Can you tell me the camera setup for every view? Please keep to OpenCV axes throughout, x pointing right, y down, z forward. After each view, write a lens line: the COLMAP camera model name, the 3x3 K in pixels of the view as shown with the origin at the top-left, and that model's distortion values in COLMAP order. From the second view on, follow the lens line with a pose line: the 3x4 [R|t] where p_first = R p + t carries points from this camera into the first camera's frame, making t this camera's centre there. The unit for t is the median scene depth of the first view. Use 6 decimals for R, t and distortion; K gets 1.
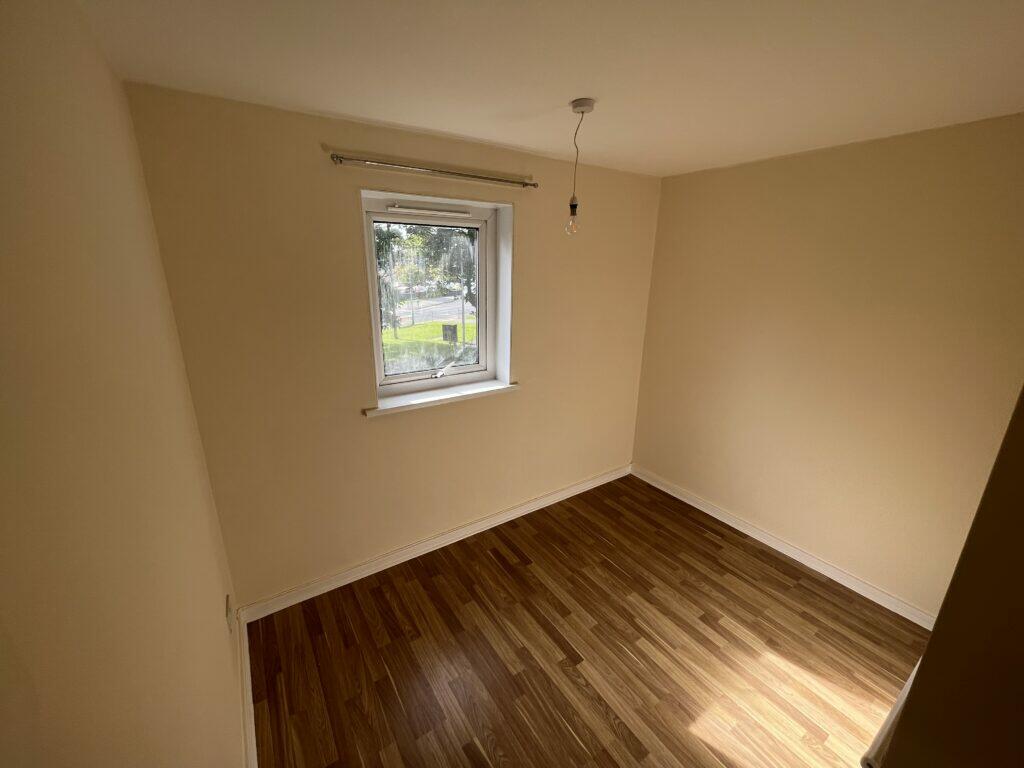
lens RADIAL K [[418.0, 0, 510.4], [0, 418.0, 384.5], [0, 0, 1]] dist [-0.003286, 0.000874]
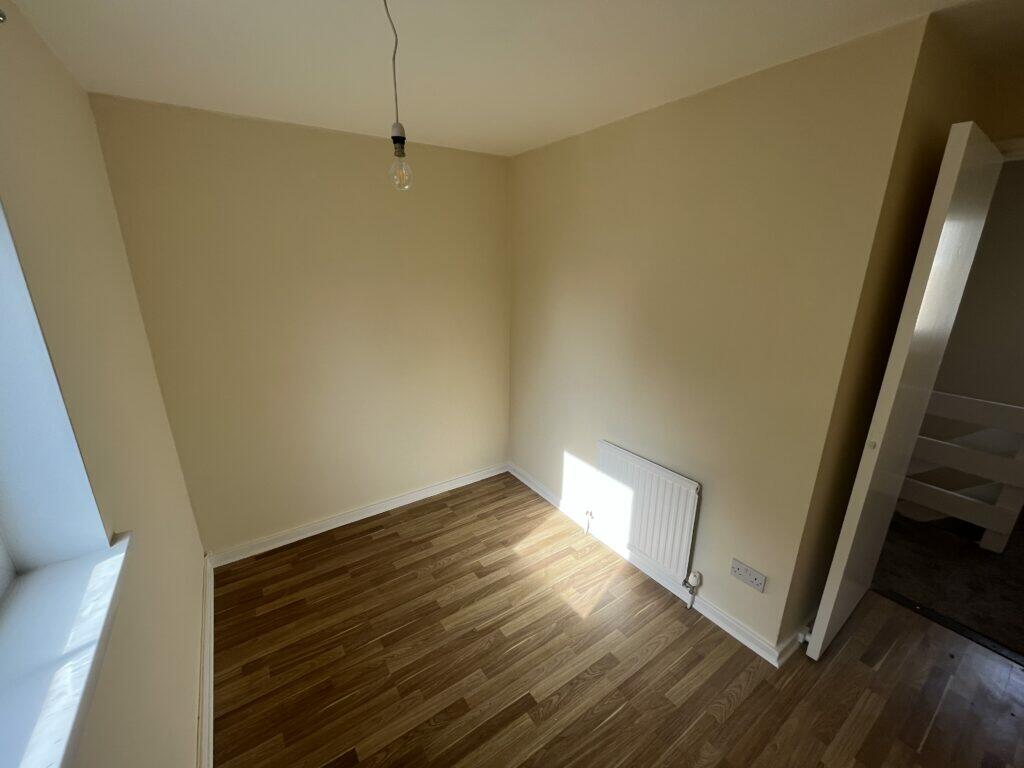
lens RADIAL K [[418.0, 0, 510.8], [0, 418.0, 382.0], [0, 0, 1]] dist [-0.003286, 0.000874]
pose [[-0.010234, -0.298449, 0.954371, -0.391687], [0.280984, 0.915107, 0.289184, -0.173138], [-0.959658, 0.271122, 0.074494, 0.661244]]
